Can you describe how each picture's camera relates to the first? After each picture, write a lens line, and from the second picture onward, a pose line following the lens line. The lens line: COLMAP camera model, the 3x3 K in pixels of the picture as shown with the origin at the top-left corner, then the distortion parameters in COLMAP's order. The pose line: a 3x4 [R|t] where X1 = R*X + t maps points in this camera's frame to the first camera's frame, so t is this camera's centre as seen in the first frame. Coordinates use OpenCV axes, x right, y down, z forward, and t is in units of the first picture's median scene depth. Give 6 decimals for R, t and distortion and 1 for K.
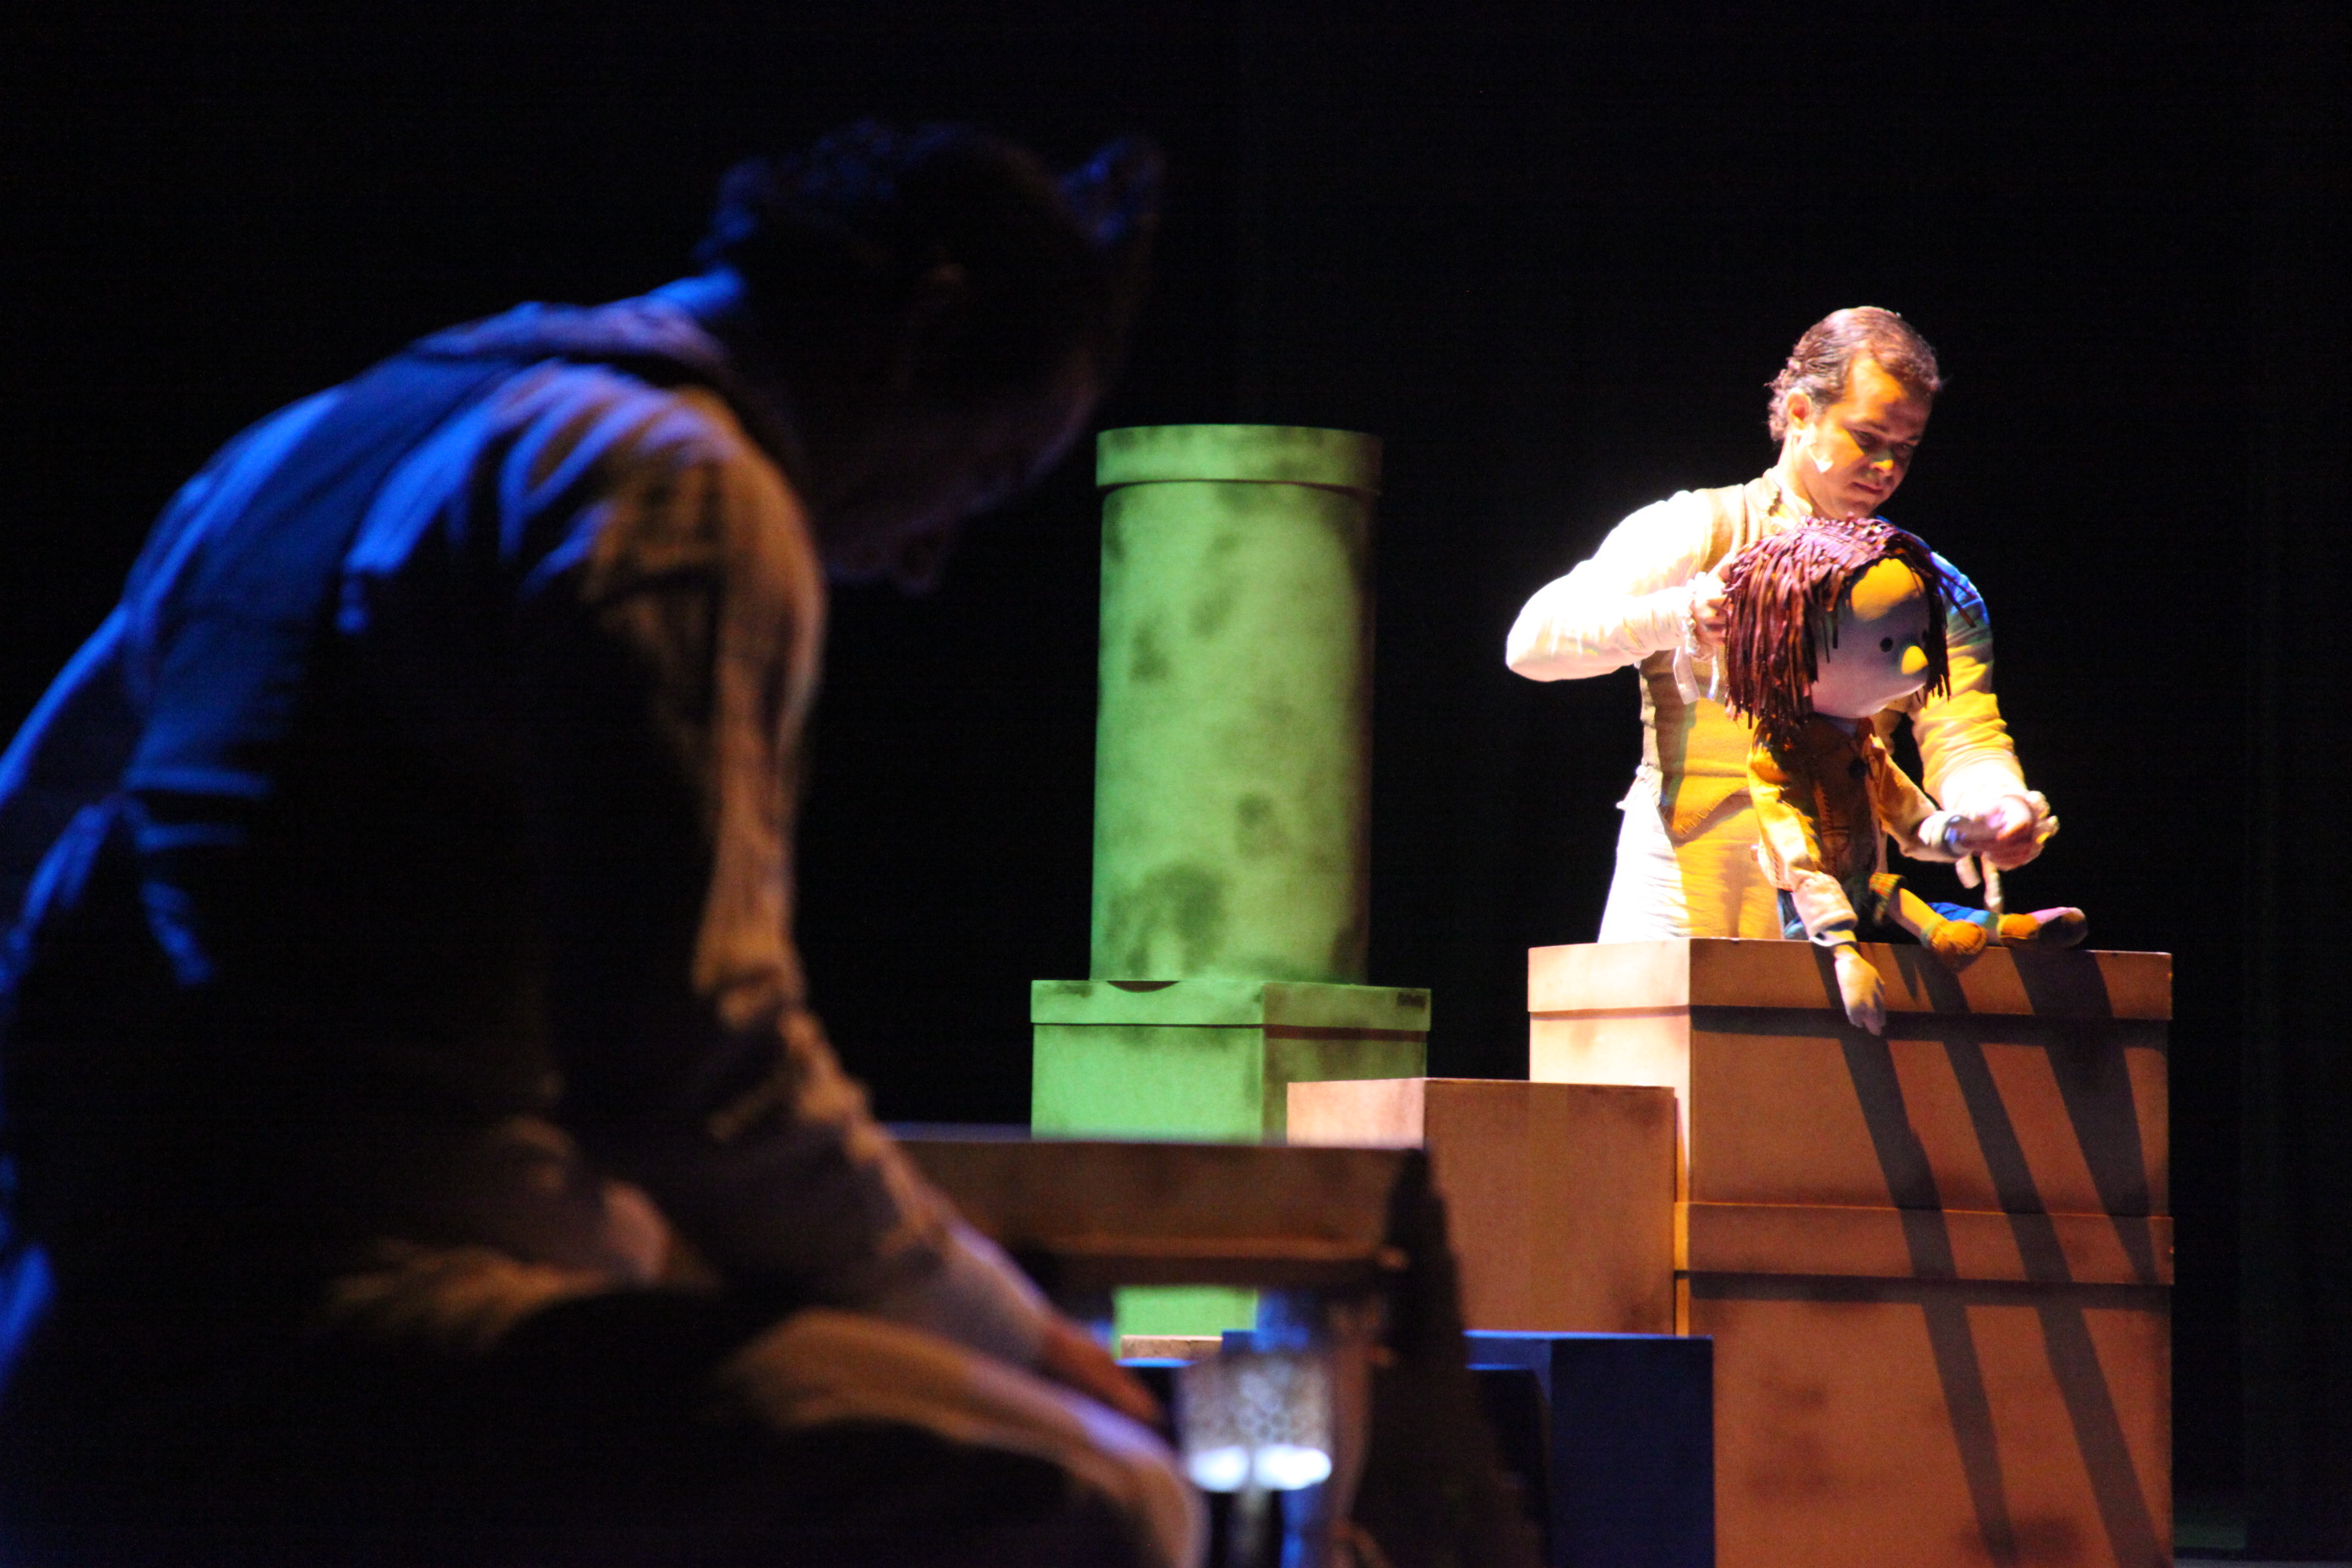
lens RADIAL K [[8869.8, 0, 1178.3], [0, 8869.8, 793.1], [0, 0, 1]] dist [0.840800, 0.000000]
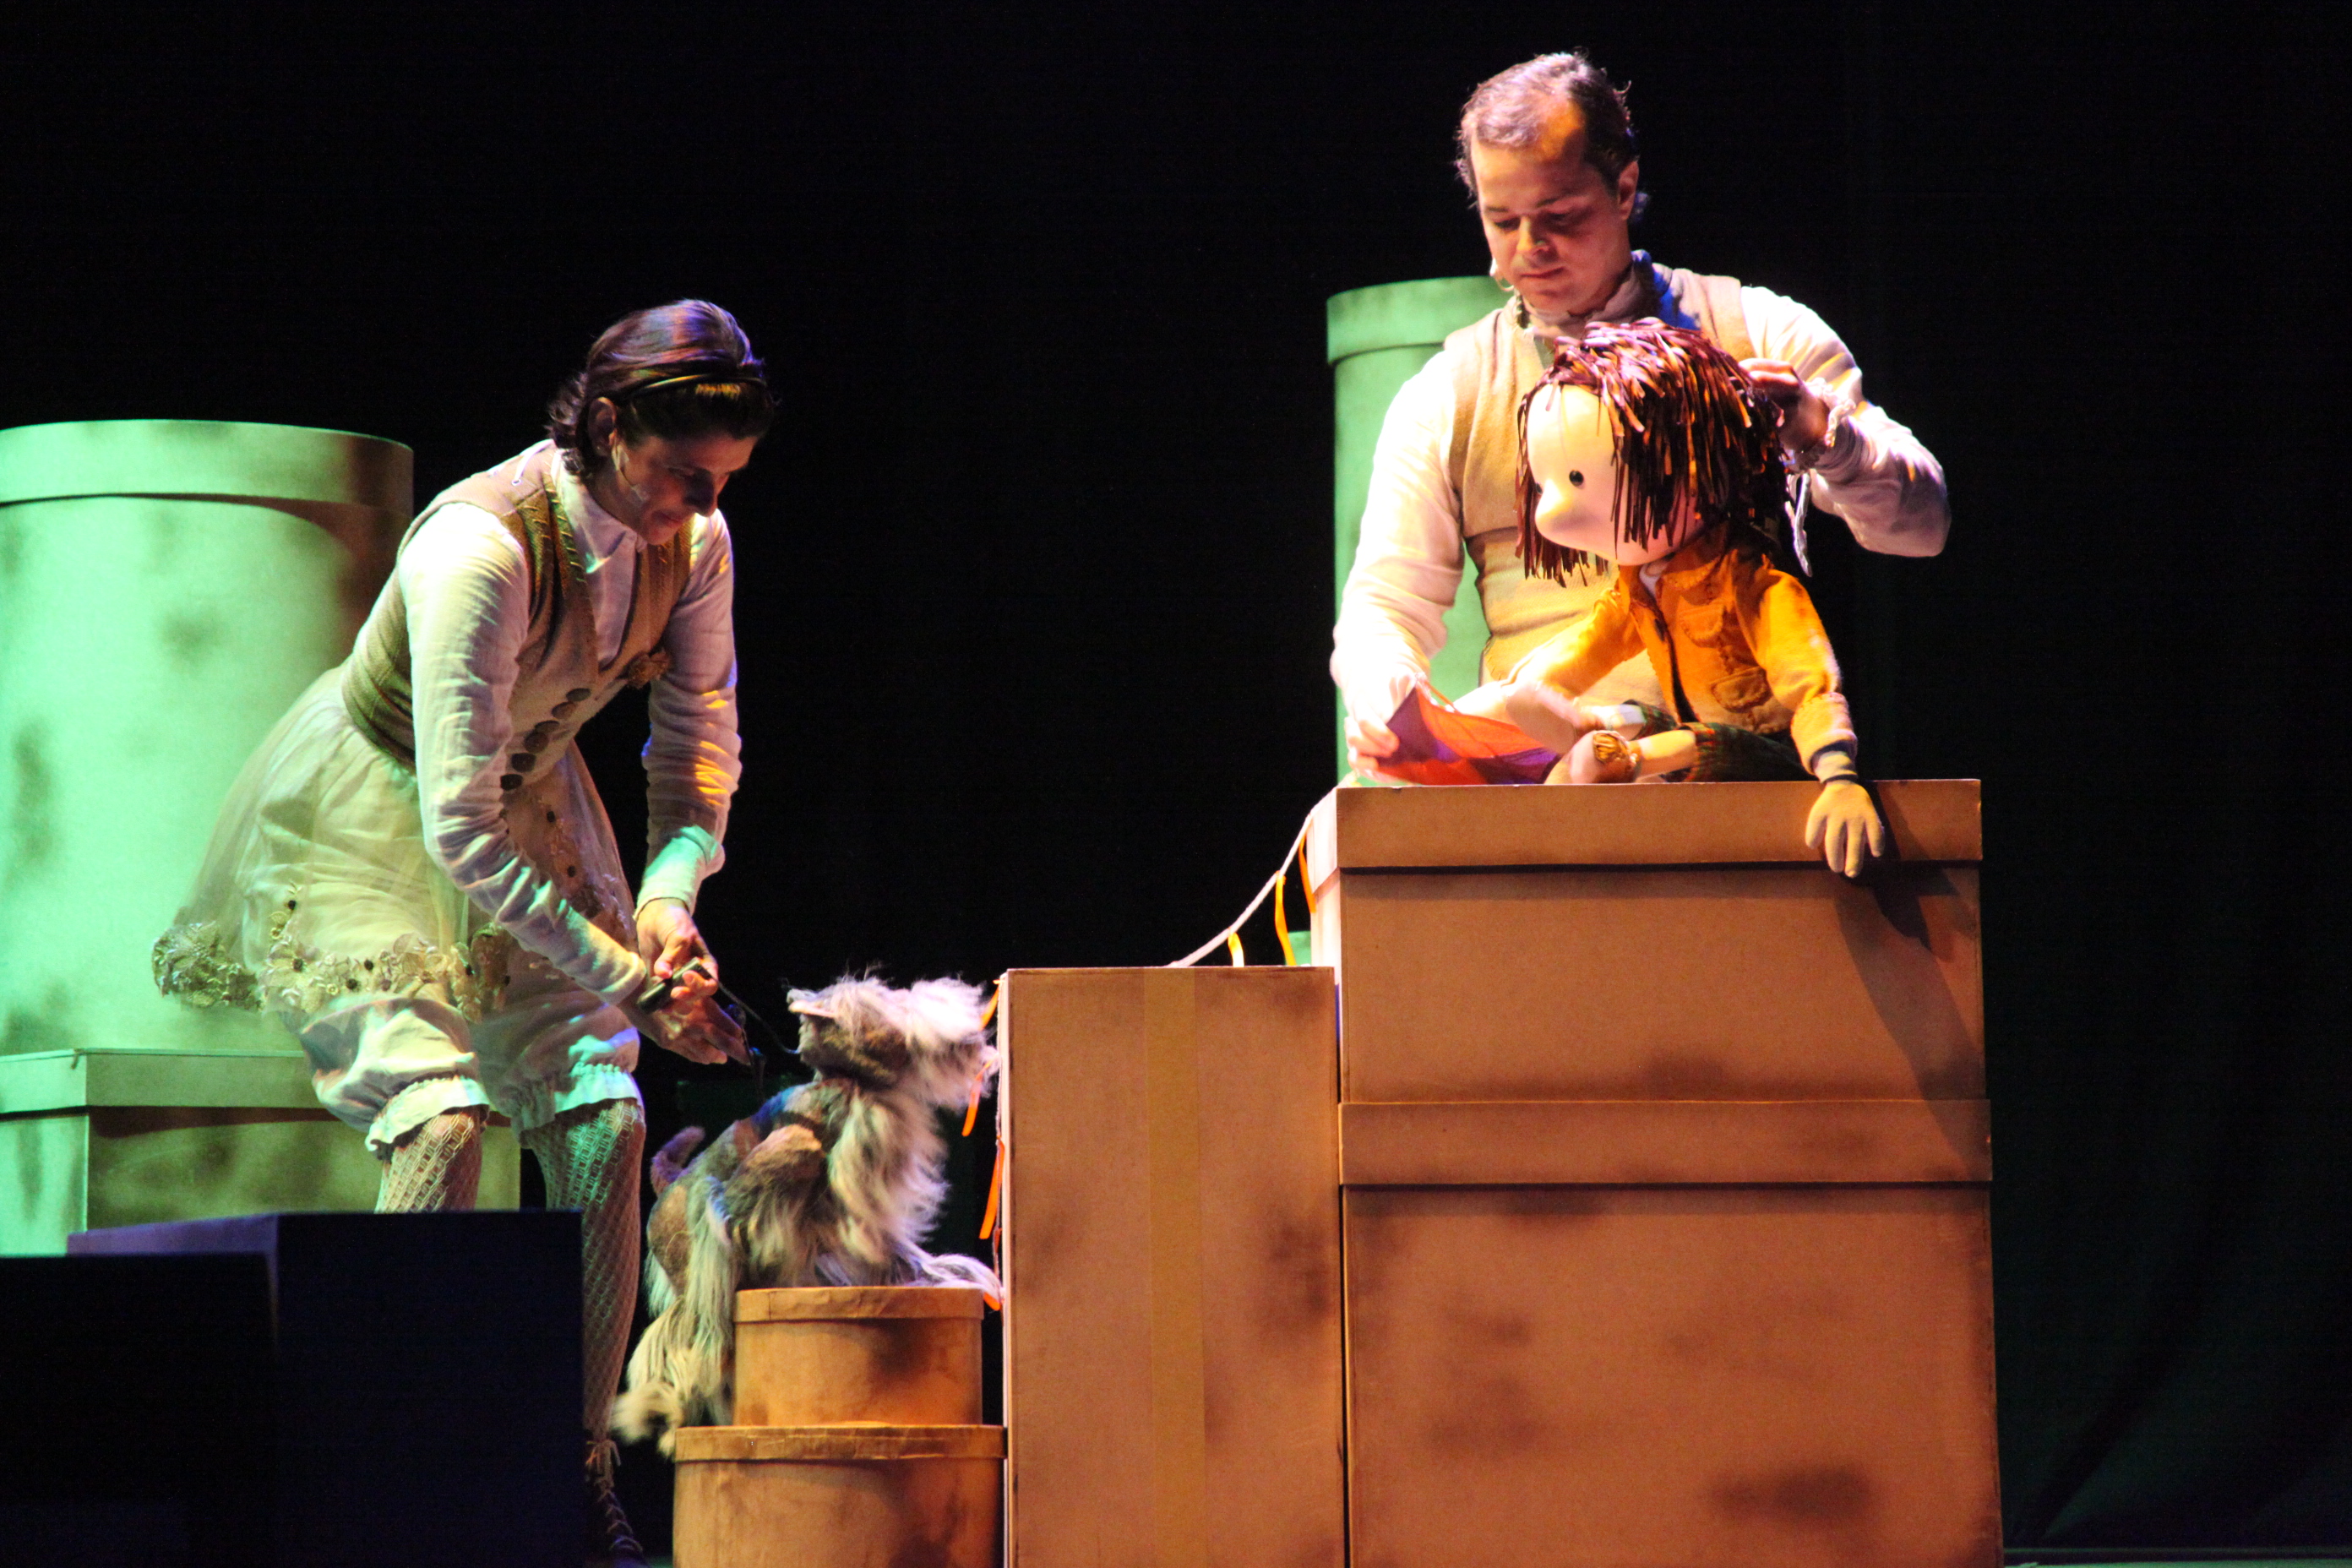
lens RADIAL K [[8869.8, 0, 1189.4], [0, 8869.8, 785.3], [0, 0, 1]] dist [0.840800, 0.000000]
pose [[0.958316, -0.053323, -0.280692, 0.275223], [0.047103, 0.998473, -0.028866, 0.039062], [0.281803, 0.014442, 0.959364, 0.193347]]
